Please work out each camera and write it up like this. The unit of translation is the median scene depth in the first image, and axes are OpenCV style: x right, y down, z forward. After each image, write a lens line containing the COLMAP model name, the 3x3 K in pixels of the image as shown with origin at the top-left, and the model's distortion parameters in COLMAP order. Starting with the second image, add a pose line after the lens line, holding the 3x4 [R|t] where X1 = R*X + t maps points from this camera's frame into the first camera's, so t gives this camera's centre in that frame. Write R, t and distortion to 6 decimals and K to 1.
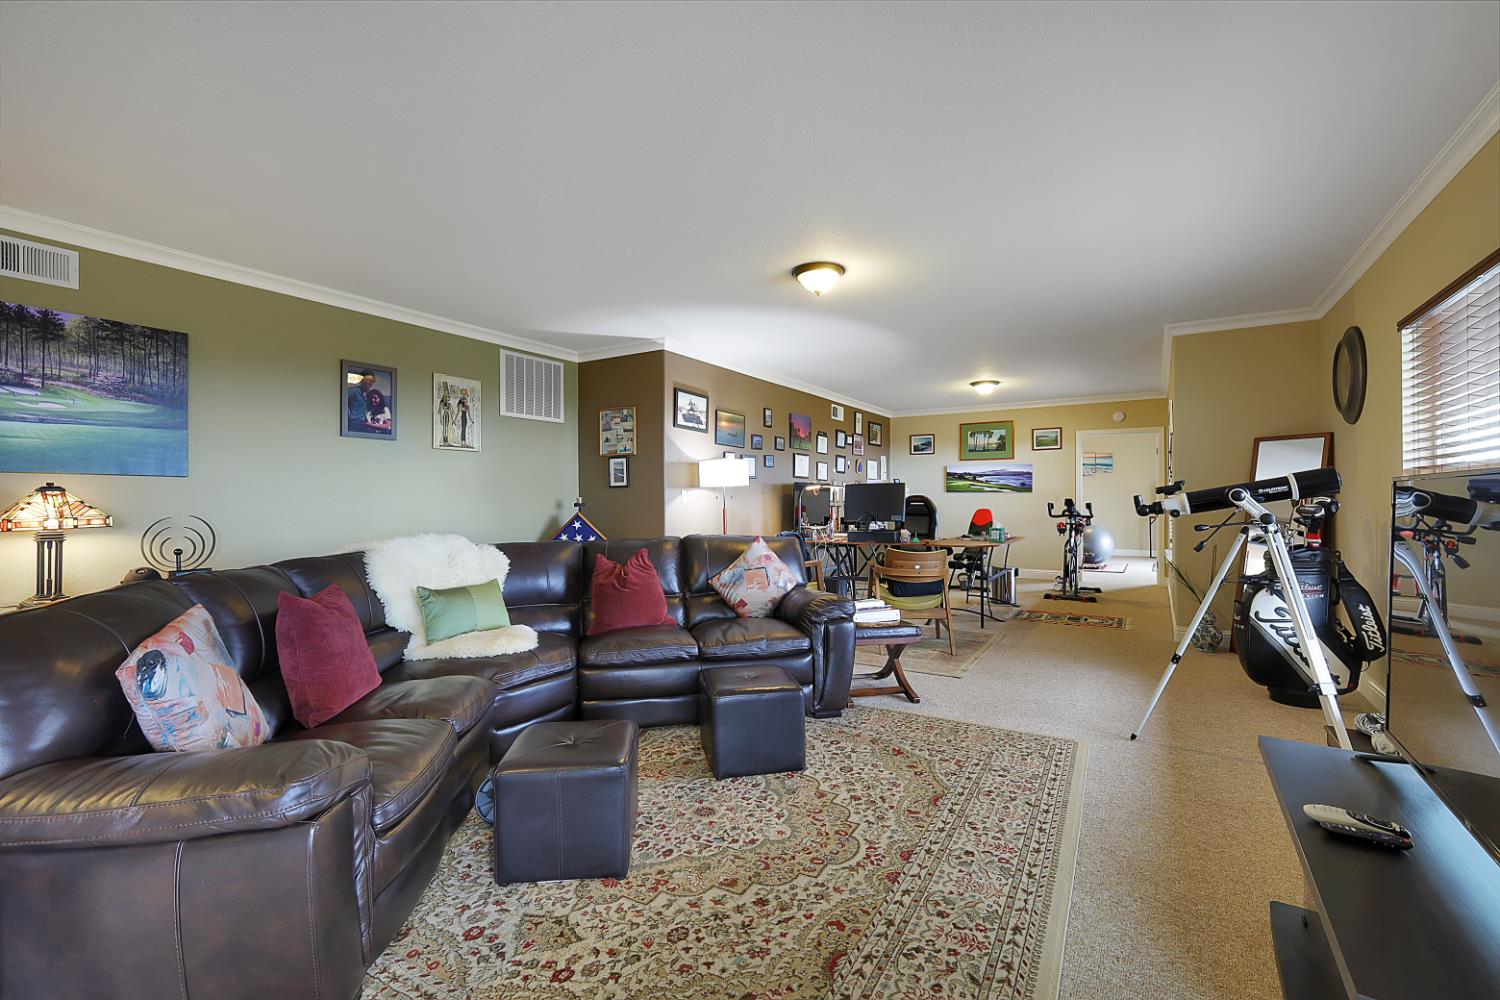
lens RADIAL K [[638.1, 0, 747.9], [0, 638.1, 502.4], [0, 0, 1]] dist [-0.001090, -0.000215]
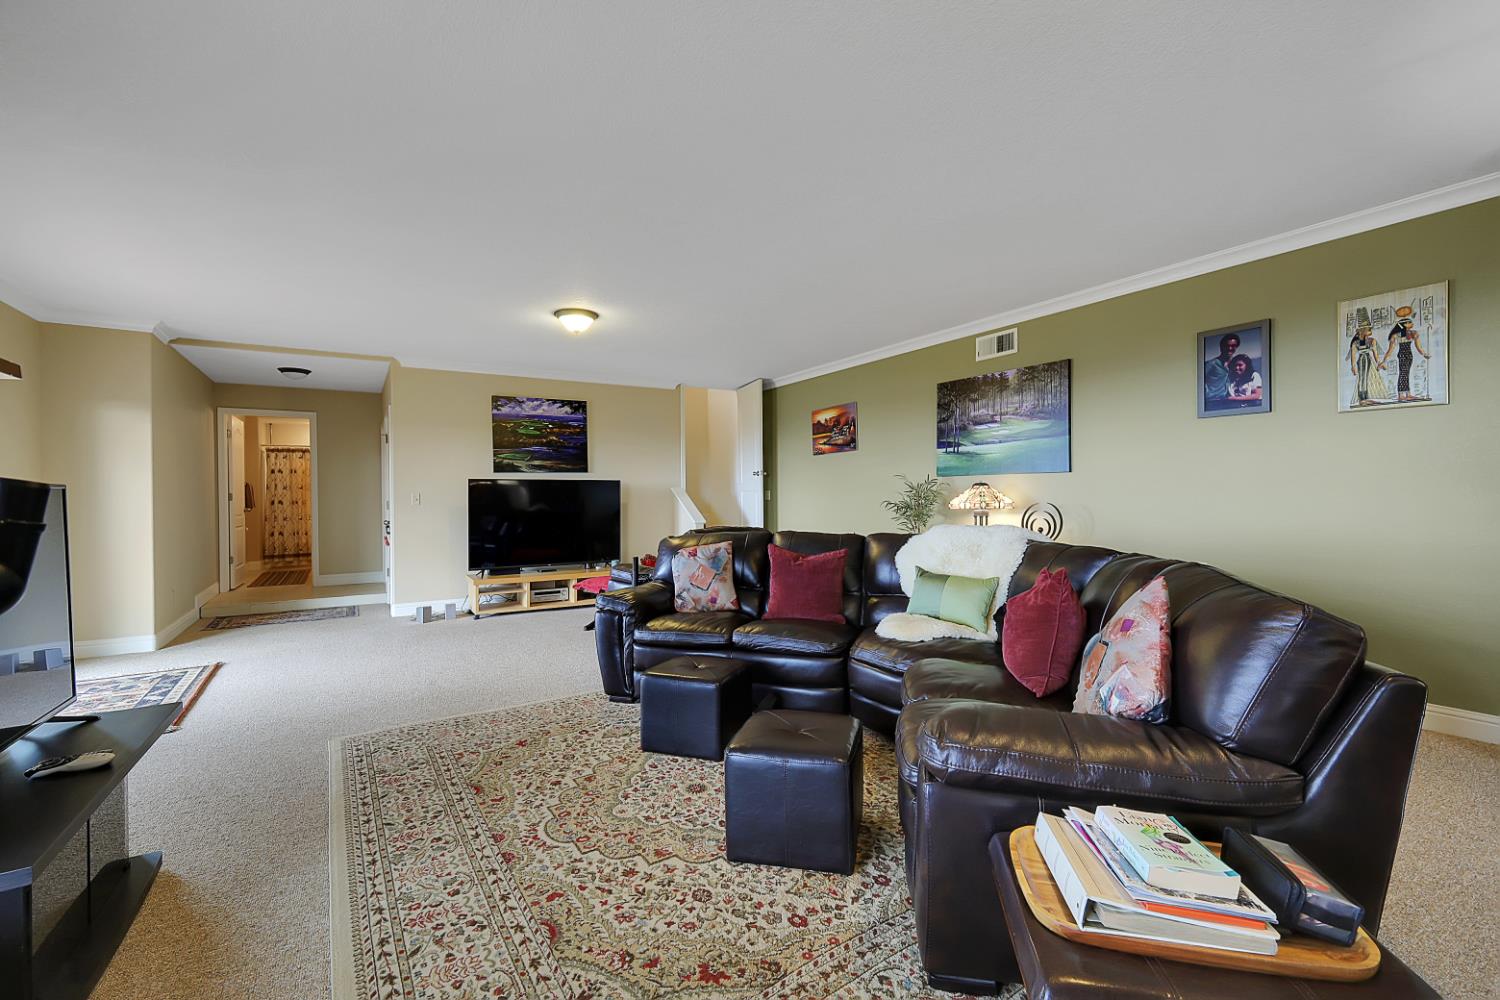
lens RADIAL K [[638.1, 0, 747.7], [0, 638.1, 496.8], [0, 0, 1]] dist [-0.001090, -0.000215]
pose [[-0.434577, 0.009294, -0.900587, 0.663207], [0.006278, 0.999954, 0.007291, -0.005721], [0.900613, -0.002485, -0.434615, 1.205845]]
